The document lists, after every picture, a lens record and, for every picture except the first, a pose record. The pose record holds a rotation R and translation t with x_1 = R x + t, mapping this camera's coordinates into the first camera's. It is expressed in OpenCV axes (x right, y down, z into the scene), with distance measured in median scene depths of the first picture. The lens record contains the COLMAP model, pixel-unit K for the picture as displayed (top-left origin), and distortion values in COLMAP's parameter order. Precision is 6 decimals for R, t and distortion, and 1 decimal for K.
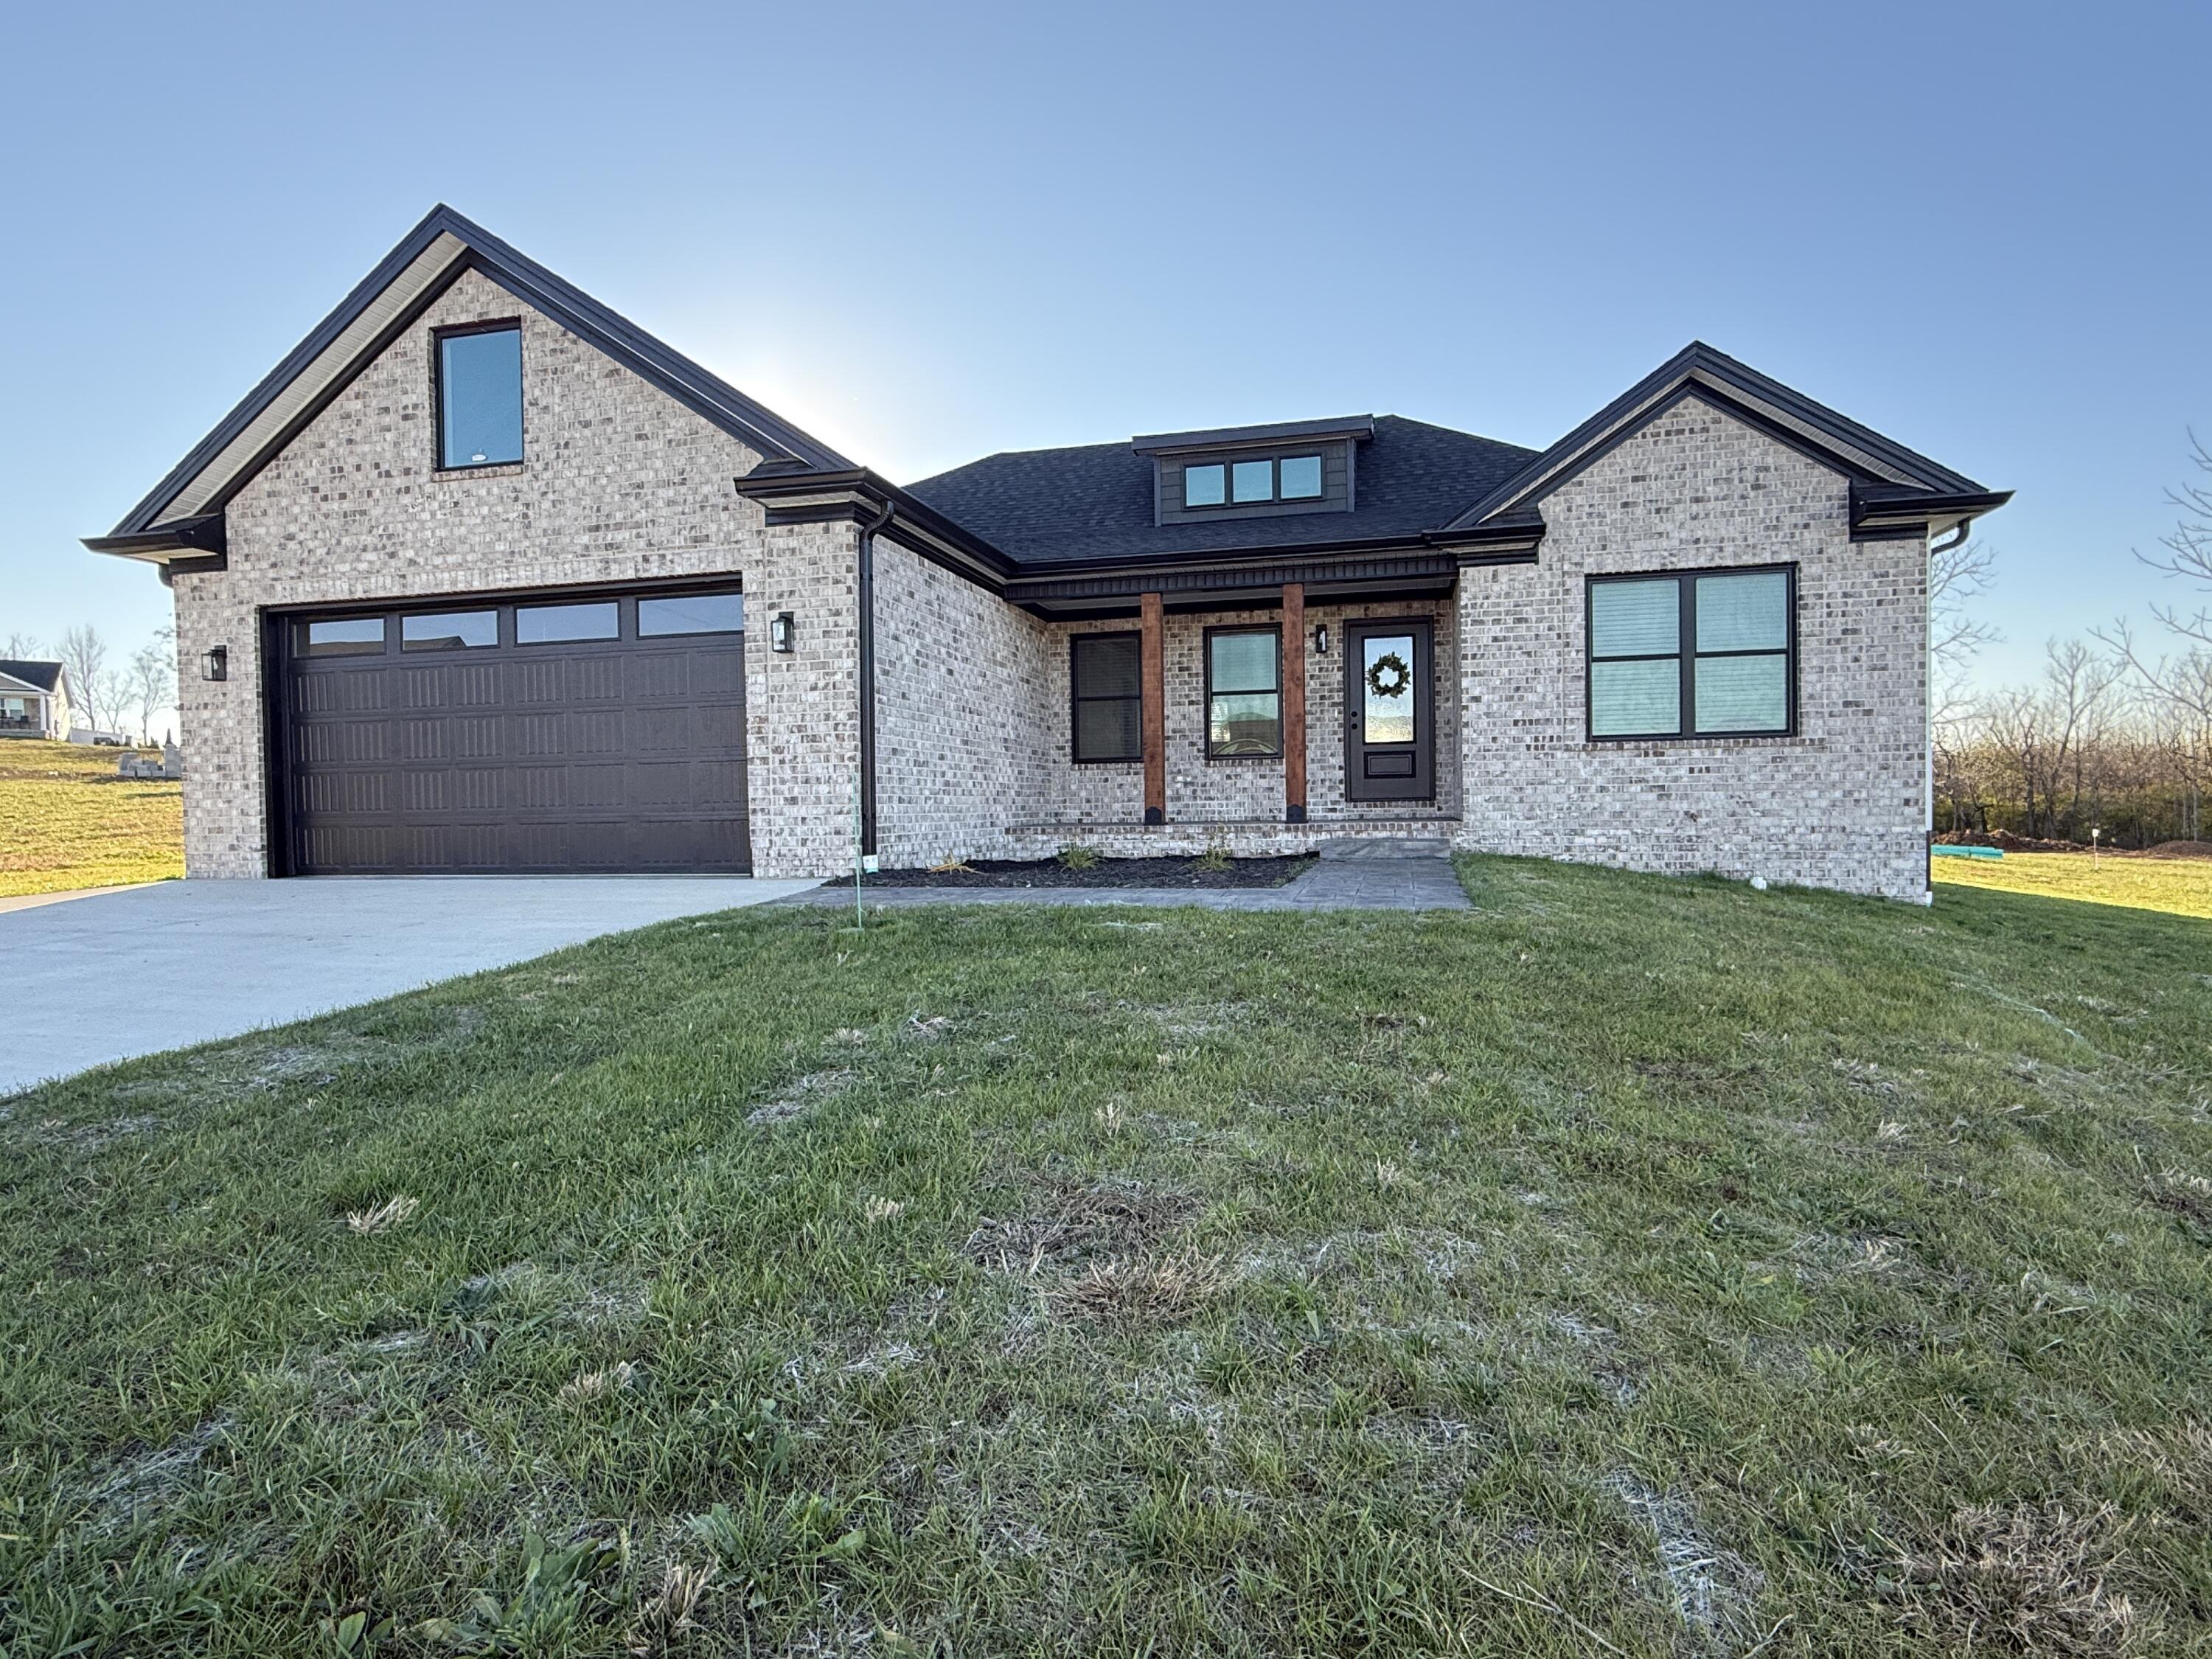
lens RADIAL K [[1163.6, 0, 1106.0], [0, 1163.6, 829.5], [0, 0, 1]] dist [0.001907, -0.000263]
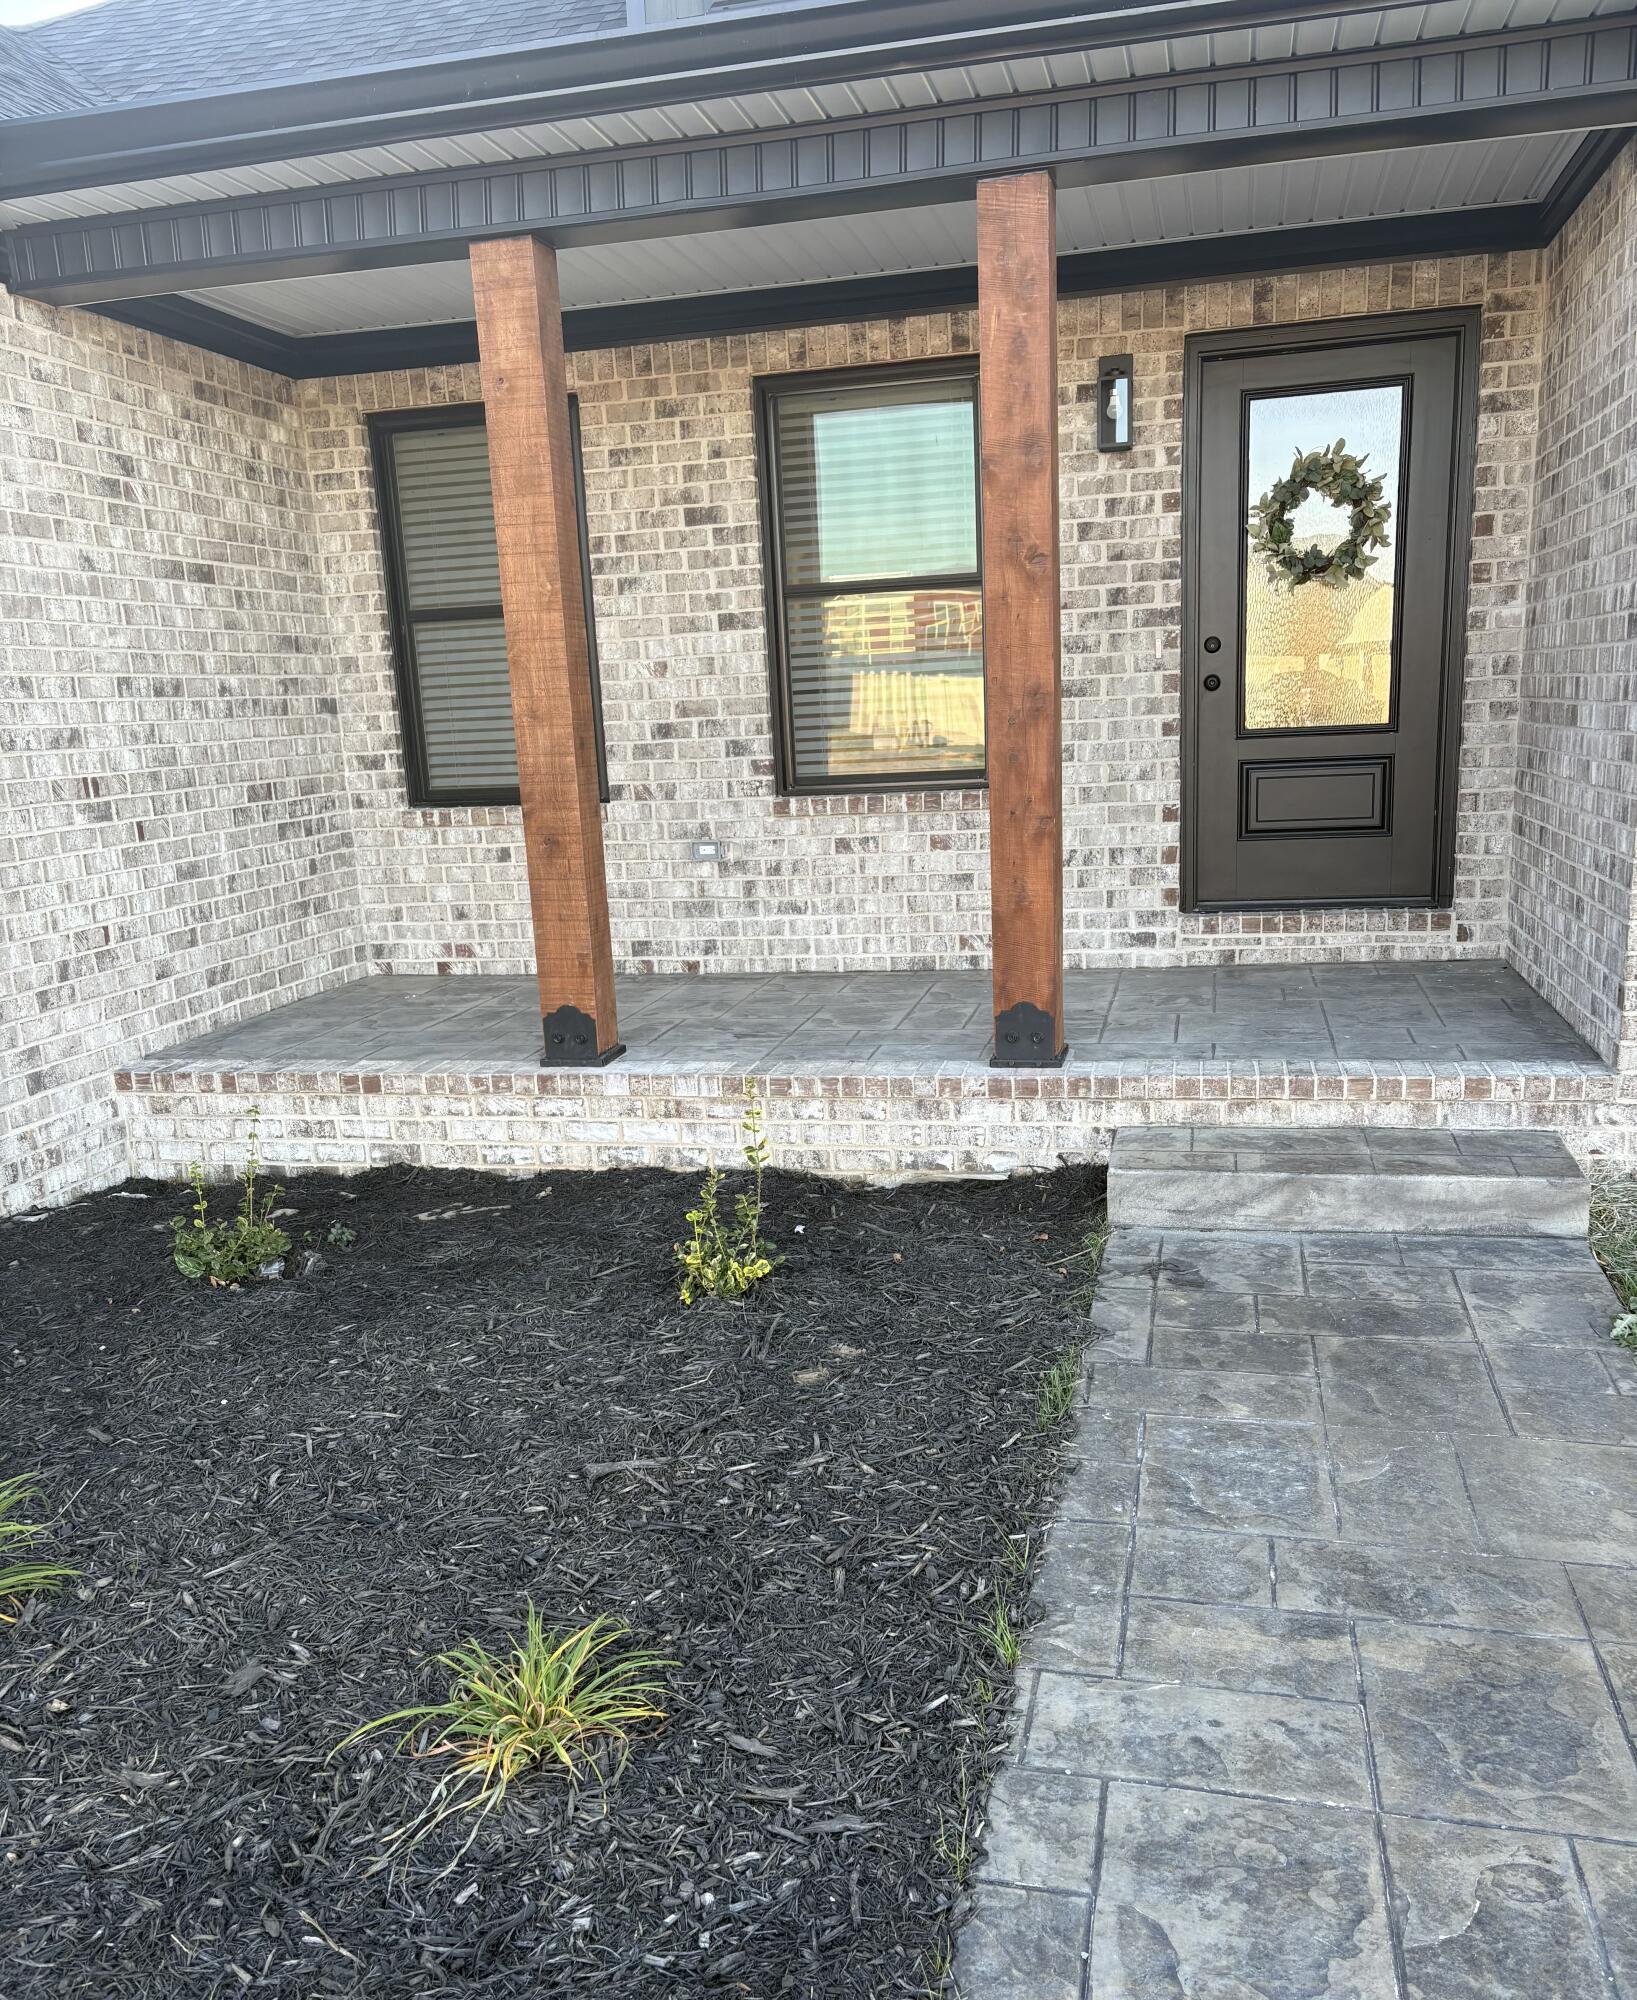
lens RADIAL K [[1659.8, 0, 825.1], [0, 1659.8, 1109.5], [0, 0, 1]] dist [0.034907, -0.007905]
pose [[0.999235, -0.036591, 0.013785, 0.092284], [0.032656, 0.974840, 0.220501, -0.079042], [-0.021507, -0.219882, 0.975289, 0.512412]]
